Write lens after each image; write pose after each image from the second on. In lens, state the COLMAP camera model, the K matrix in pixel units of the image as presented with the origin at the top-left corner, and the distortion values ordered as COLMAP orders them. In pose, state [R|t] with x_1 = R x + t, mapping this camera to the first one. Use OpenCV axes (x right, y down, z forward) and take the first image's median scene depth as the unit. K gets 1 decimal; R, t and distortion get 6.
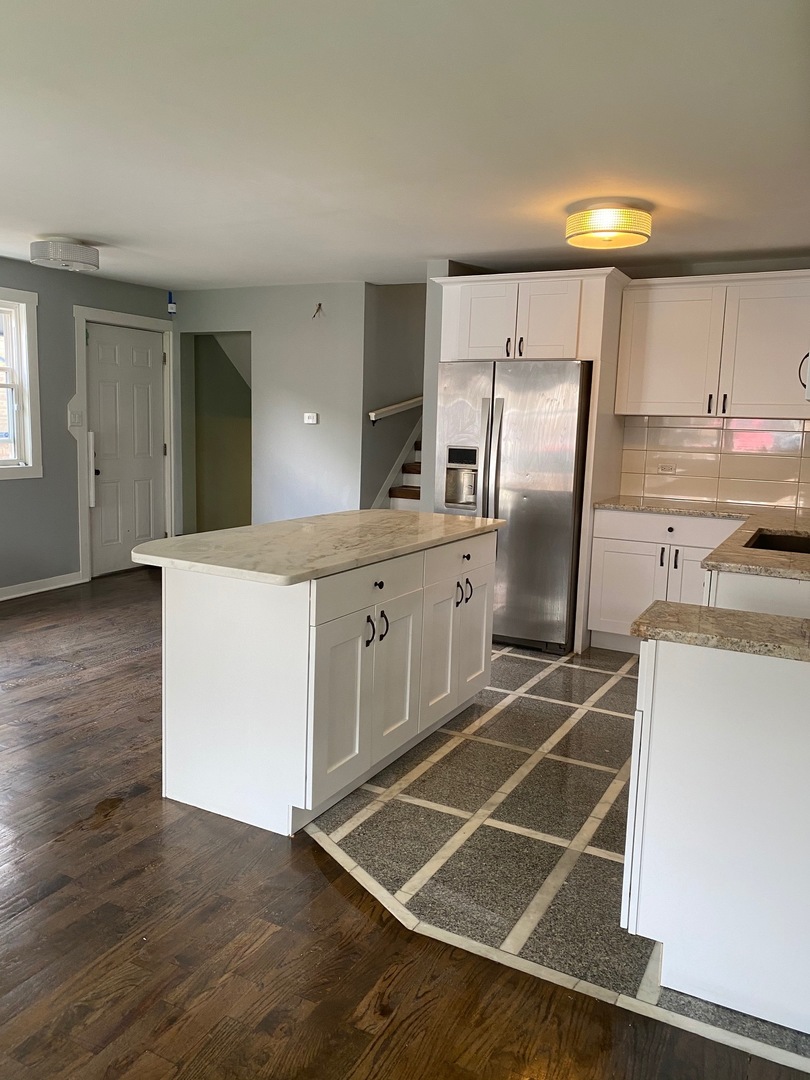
lens RADIAL K [[819.6, 0, 408.7], [0, 819.6, 536.8], [0, 0, 1]] dist [0.049391, -0.039830]
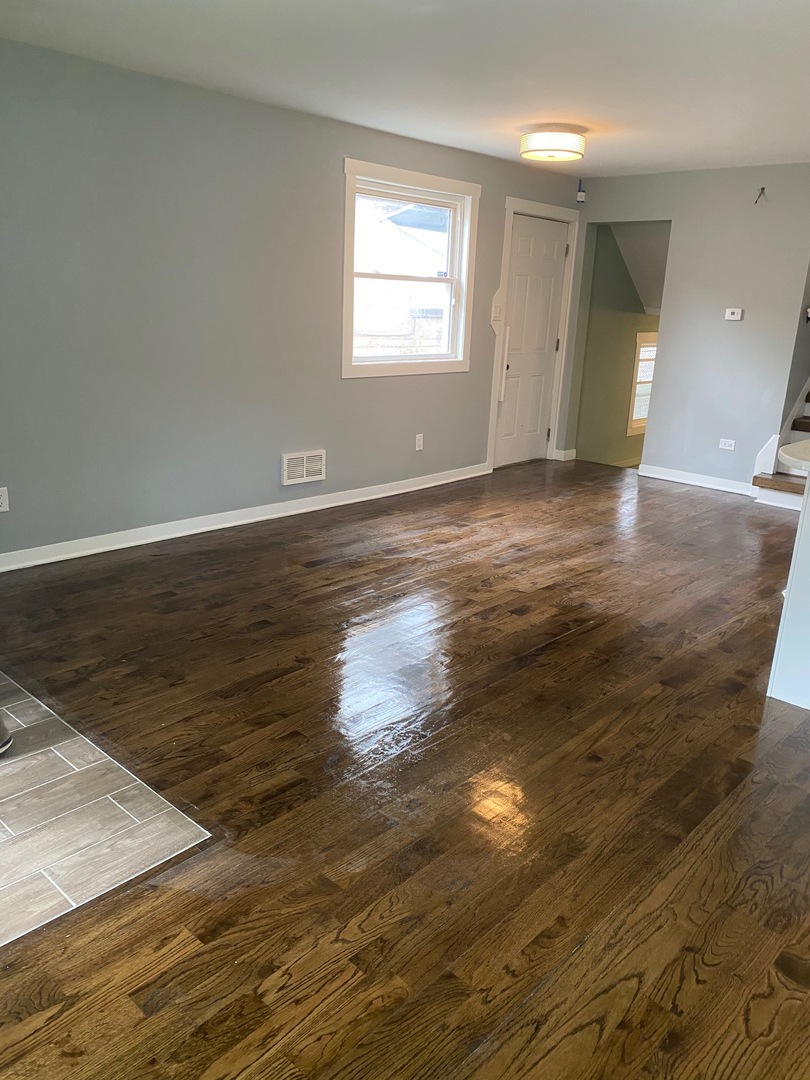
lens RADIAL K [[819.6, 0, 413.0], [0, 819.6, 538.5], [0, 0, 1]] dist [0.049391, -0.039830]
pose [[0.964858, 0.084878, -0.248685, -0.310045], [-0.052424, 0.989547, 0.134344, 0.002713], [0.257488, -0.116585, 0.959222, -0.053842]]
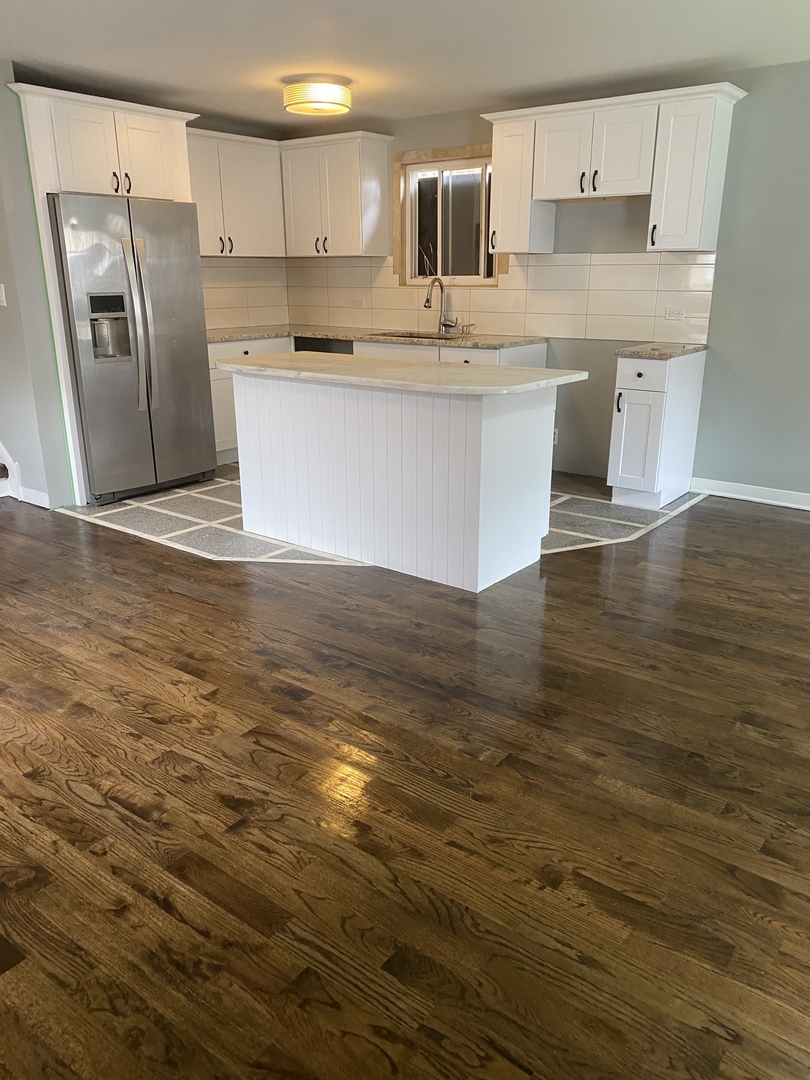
lens RADIAL K [[819.6, 0, 406.1], [0, 819.6, 533.9], [0, 0, 1]] dist [0.049391, -0.039830]
pose [[0.173945, -0.330362, 0.927688, -0.900700], [0.149543, 0.939985, 0.306701, -0.098281], [-0.973334, 0.085380, 0.212909, 0.537331]]
